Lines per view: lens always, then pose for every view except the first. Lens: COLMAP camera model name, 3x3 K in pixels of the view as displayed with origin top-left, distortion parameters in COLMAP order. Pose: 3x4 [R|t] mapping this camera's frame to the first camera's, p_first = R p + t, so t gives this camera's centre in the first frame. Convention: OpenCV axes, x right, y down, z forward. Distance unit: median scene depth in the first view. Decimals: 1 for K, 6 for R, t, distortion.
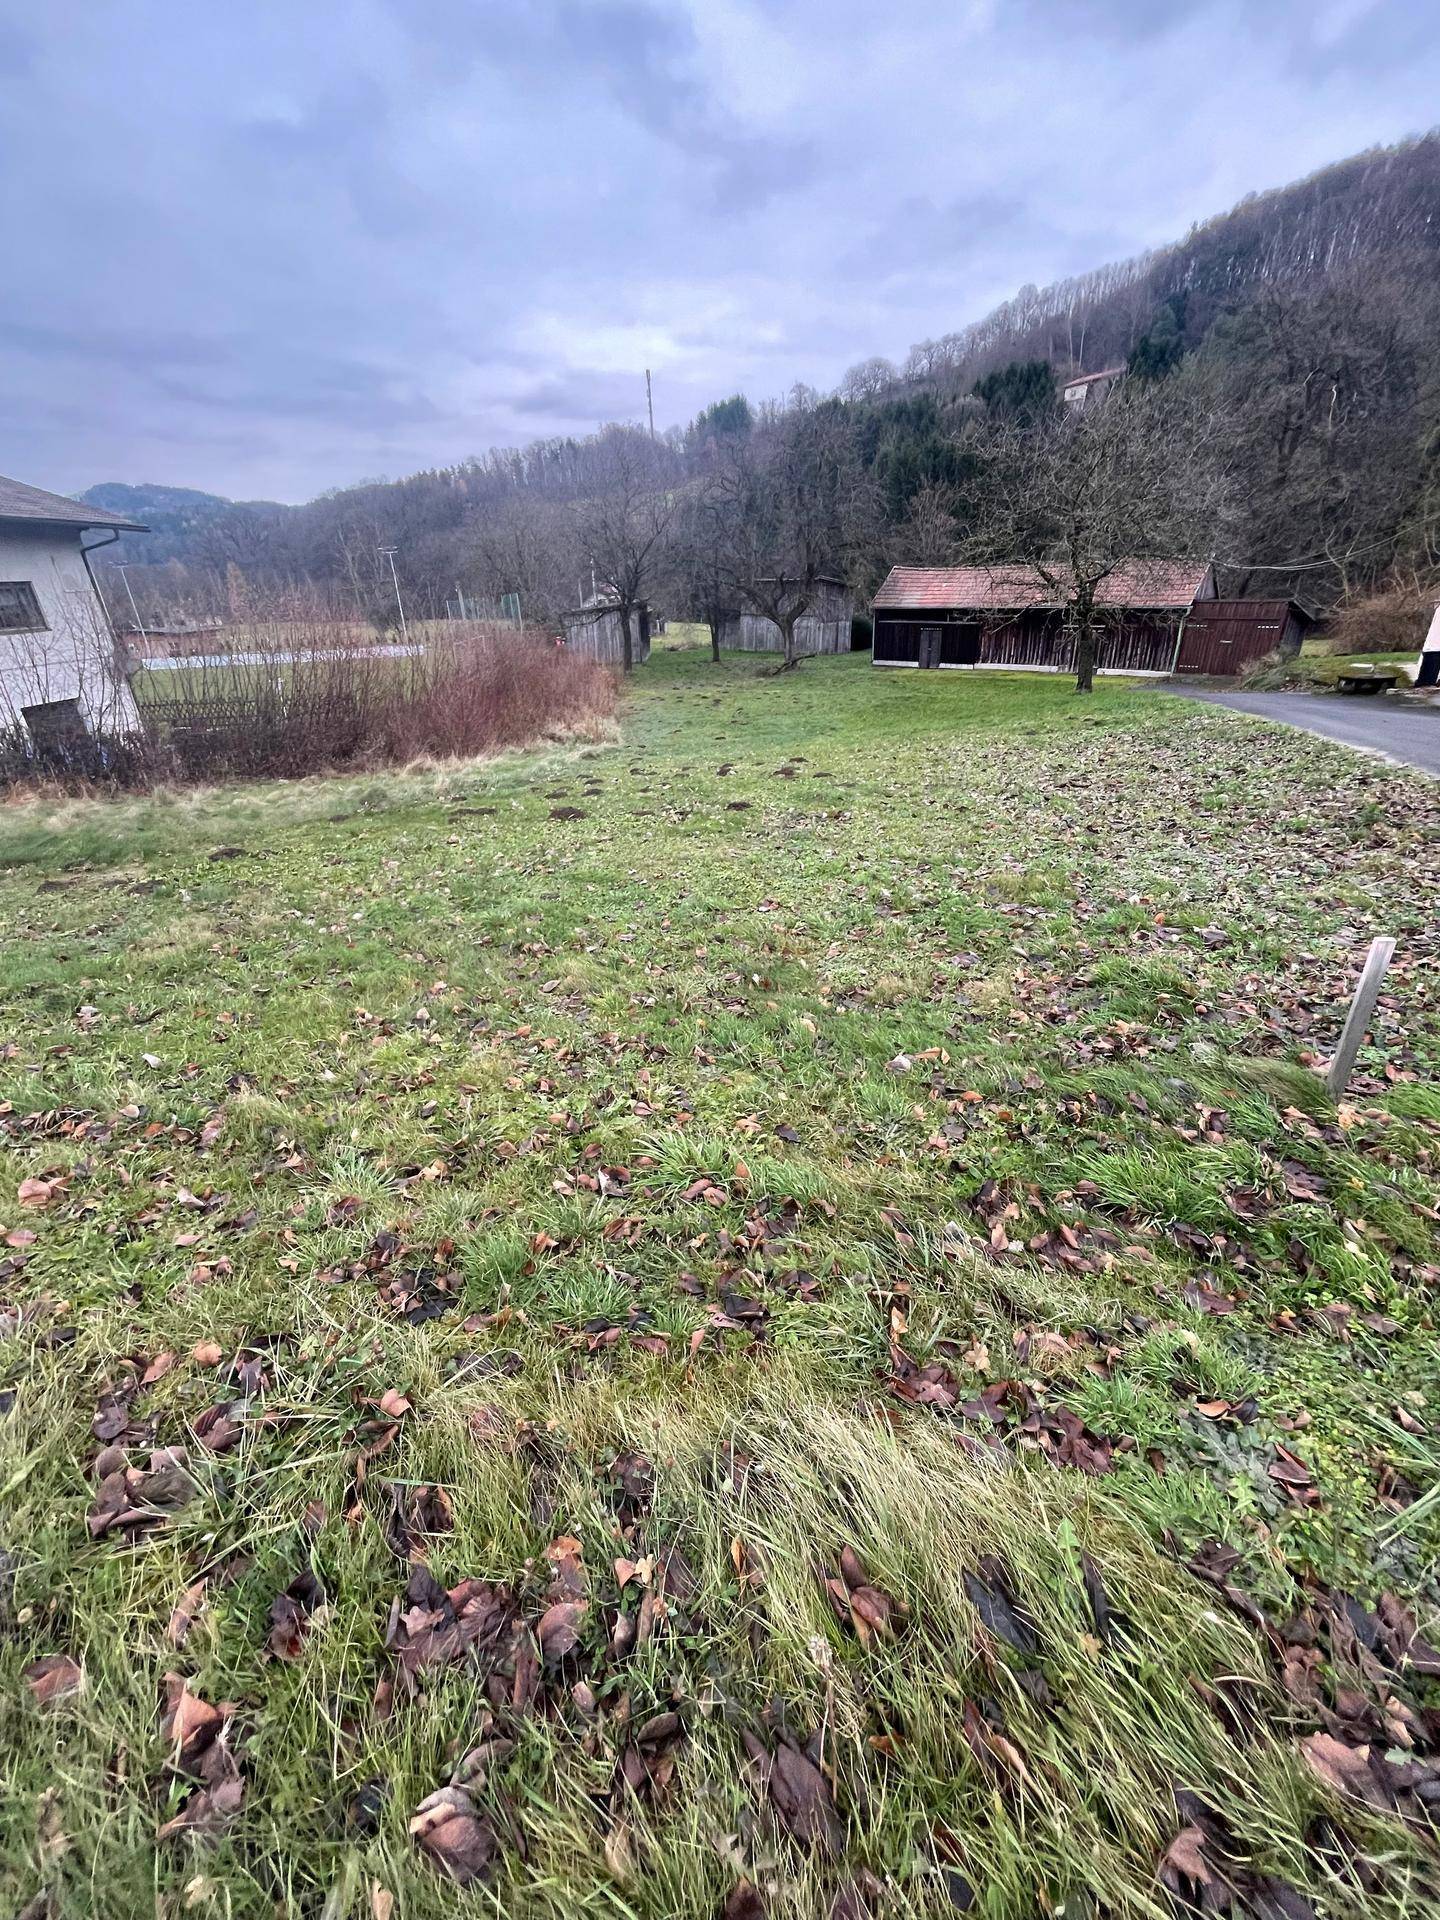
lens RADIAL K [[773.5, 0, 708.1], [0, 773.5, 949.6], [0, 0, 1]] dist [-0.006688, 0.001139]
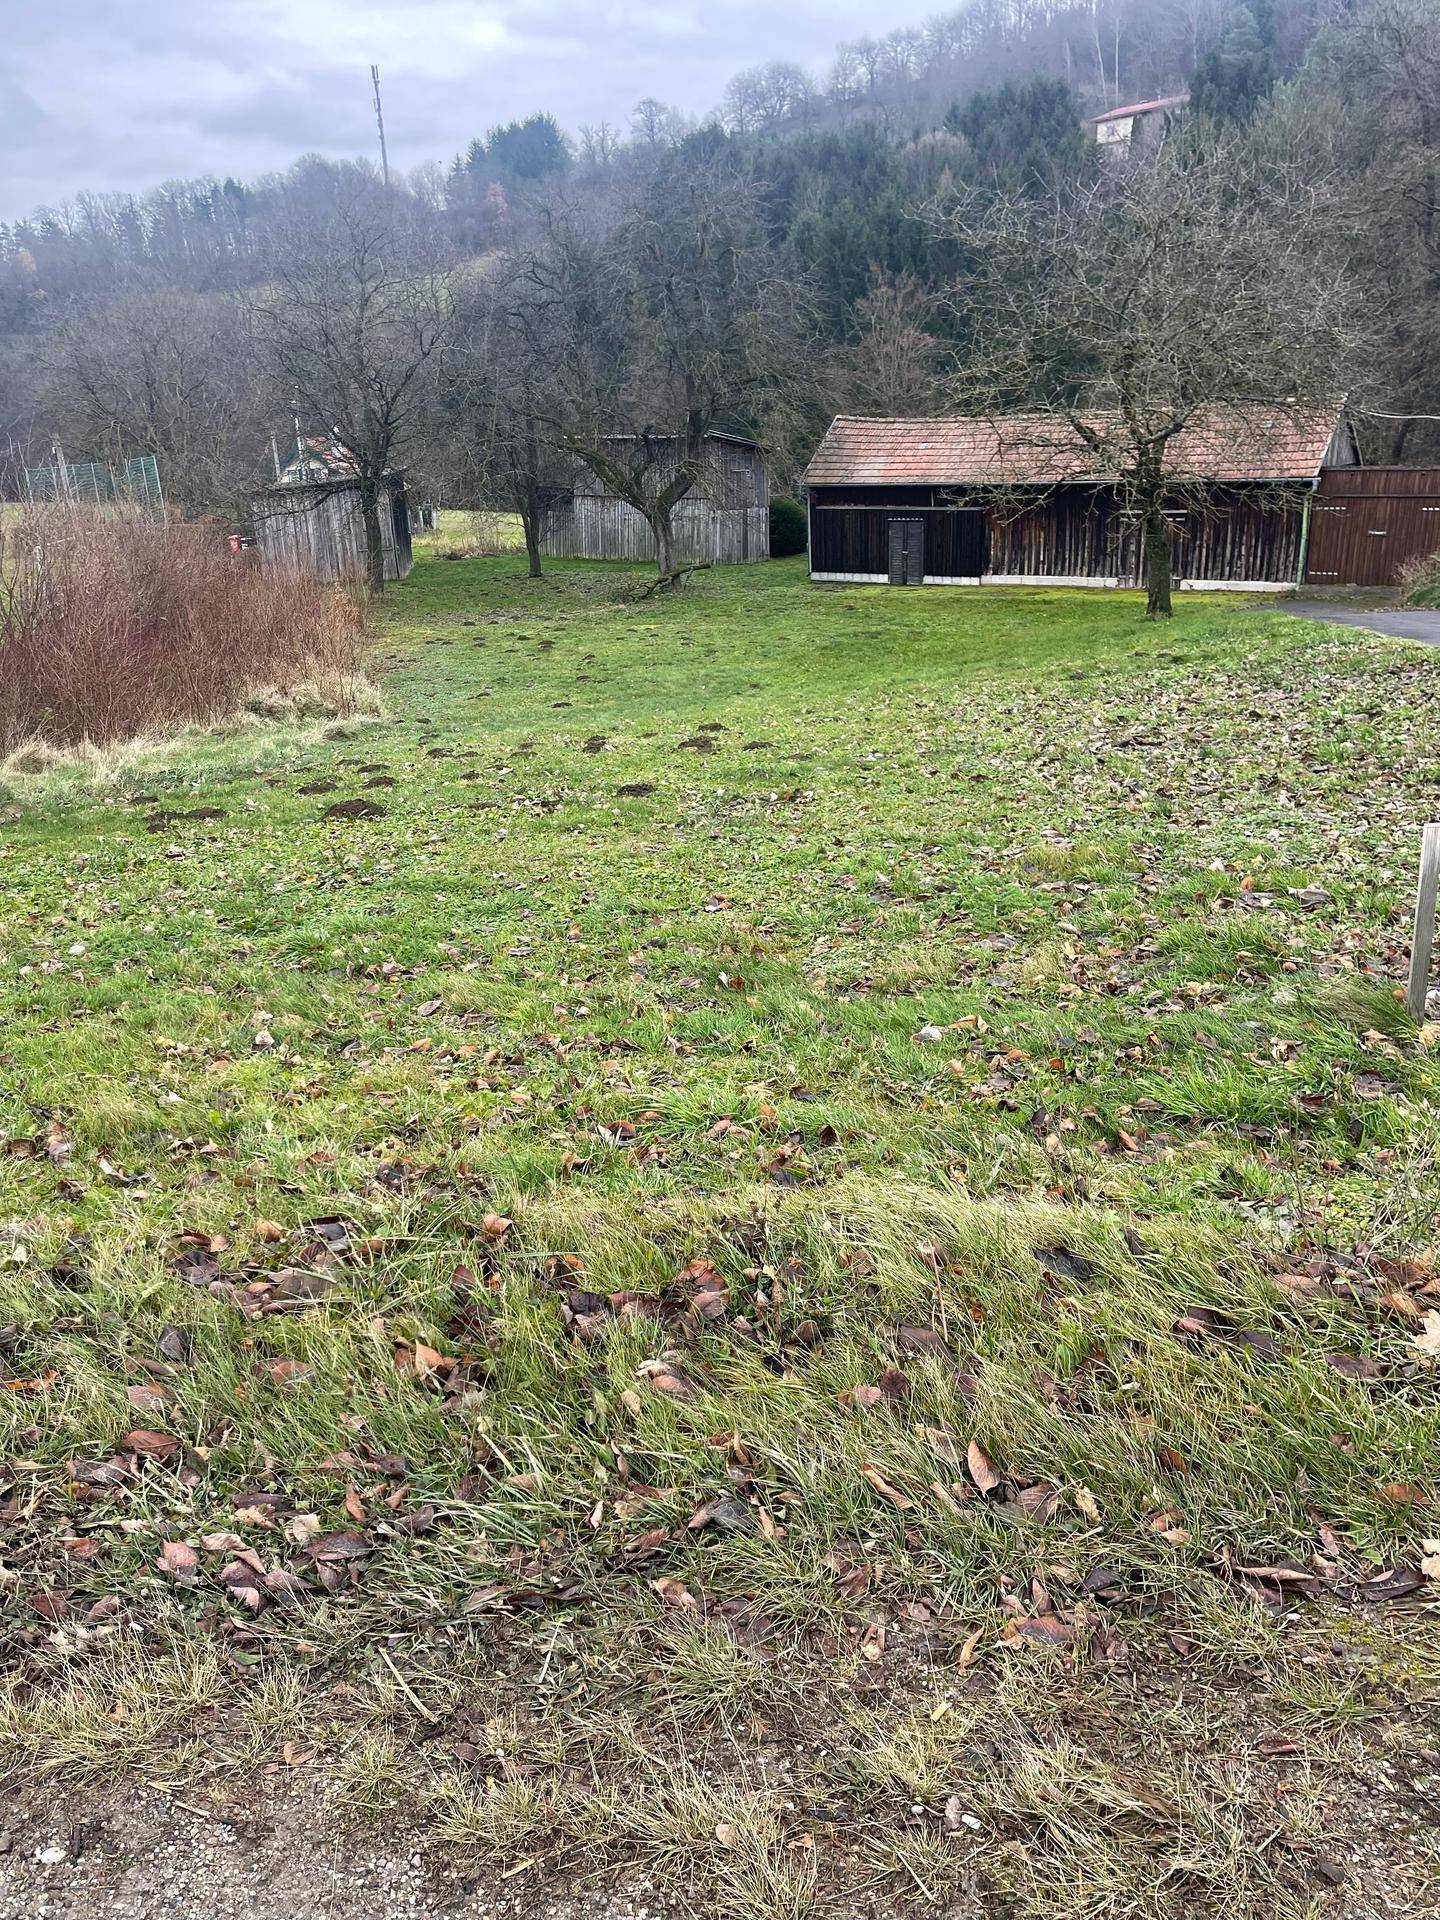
lens RADIAL K [[1446.1, 0, 731.1], [0, 1446.1, 960.9], [0, 0, 1]] dist [0.059049, -0.068984]
pose [[0.989053, -0.045873, 0.140250, -0.043928], [0.059638, 0.993635, -0.095569, 0.055532], [-0.134974, 0.102887, 0.985493, -0.124909]]
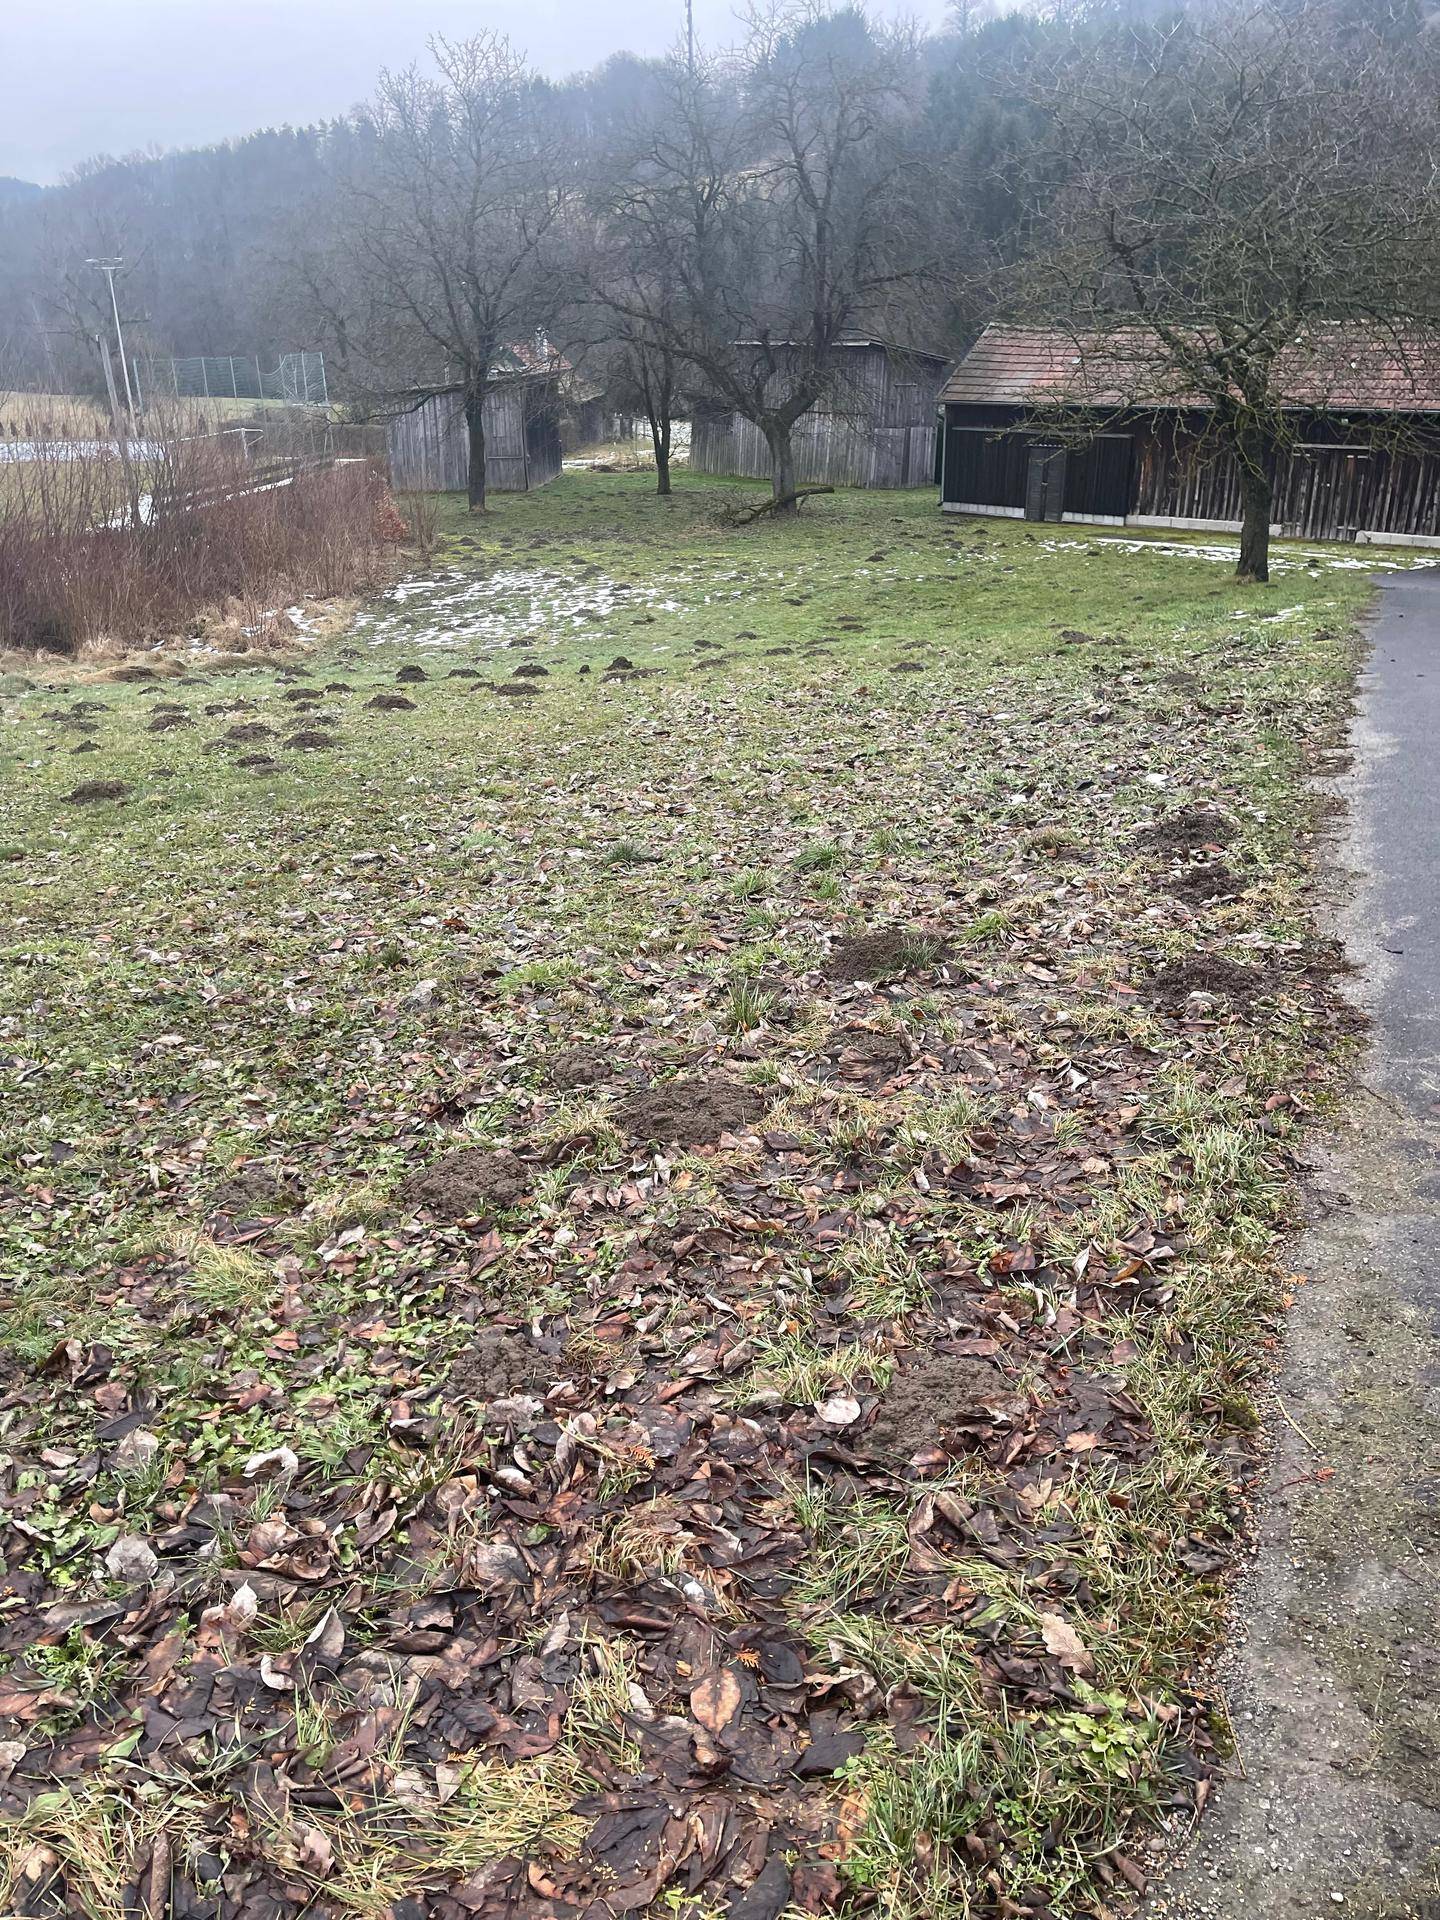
lens RADIAL K [[1446.1, 0, 719.5], [0, 1446.1, 961.7], [0, 0, 1]] dist [0.059049, -0.068984]
pose [[0.998208, 0.047746, -0.036065, 0.427742], [-0.049319, 0.997811, -0.044065, -0.068319], [0.033882, 0.045764, 0.998378, 0.148213]]
